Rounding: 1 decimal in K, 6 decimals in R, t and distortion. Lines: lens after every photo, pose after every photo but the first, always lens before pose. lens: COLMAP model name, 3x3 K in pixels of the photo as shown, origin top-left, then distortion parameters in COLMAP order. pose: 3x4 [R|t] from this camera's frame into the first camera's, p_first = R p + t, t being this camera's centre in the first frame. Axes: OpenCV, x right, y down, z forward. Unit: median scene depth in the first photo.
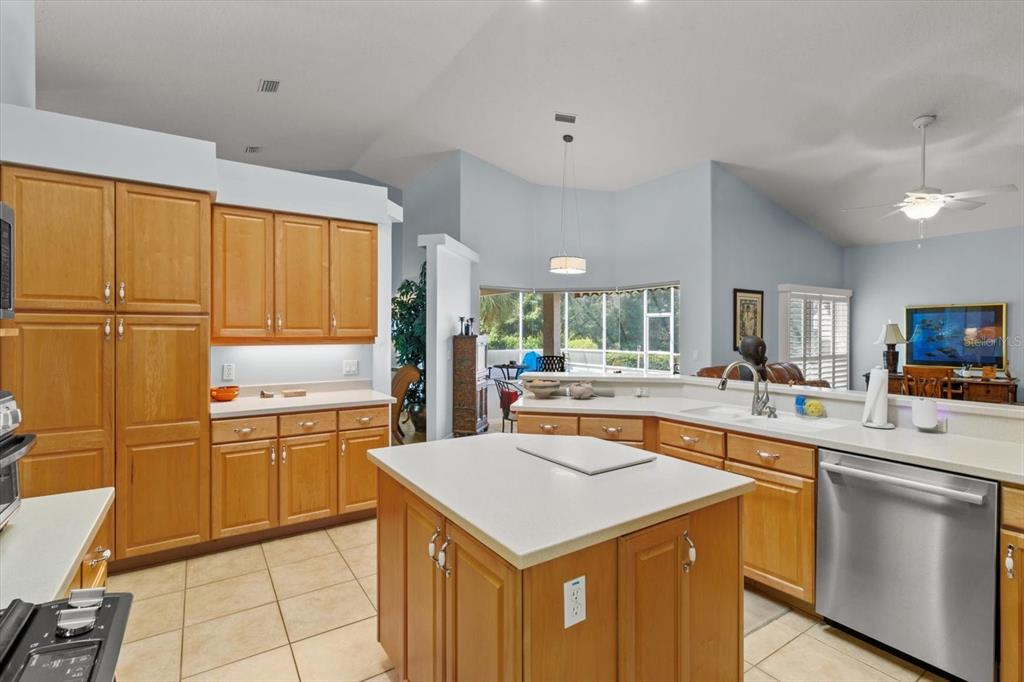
lens RADIAL K [[474.0, 0, 507.1], [0, 474.0, 337.6], [0, 0, 1]] dist [-0.000902, 0.000492]
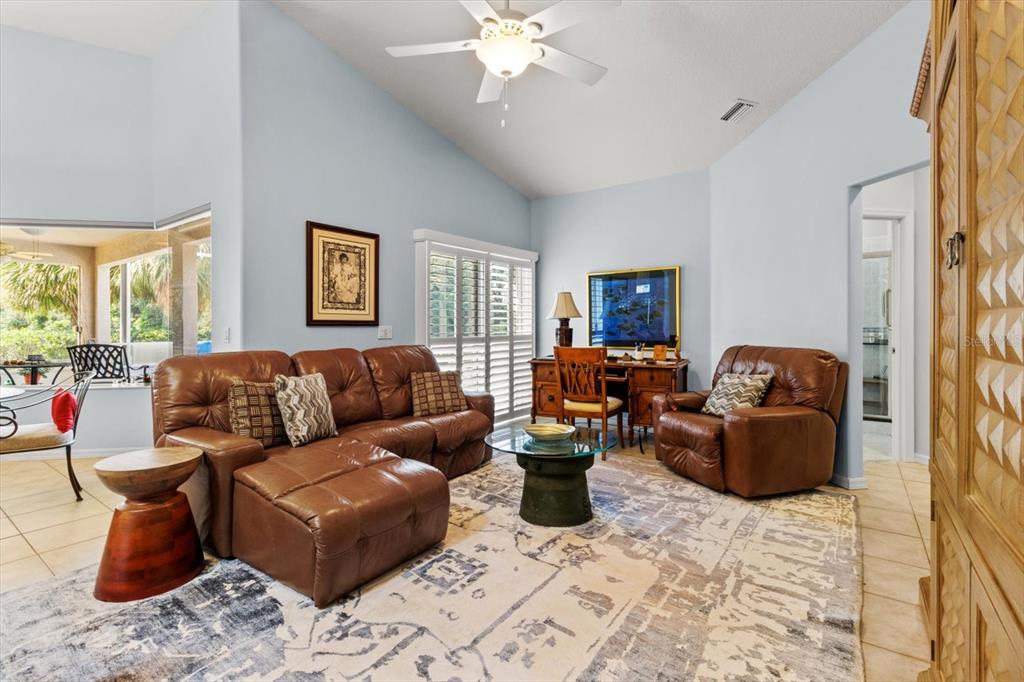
lens RADIAL K [[474.0, 0, 512.7], [0, 474.0, 331.0], [0, 0, 1]] dist [-0.000902, 0.000492]
pose [[0.932796, -0.007394, 0.360329, 0.478630], [0.007966, 0.999968, -0.000101, 0.033682], [-0.360317, 0.002965, 0.932825, 0.337706]]
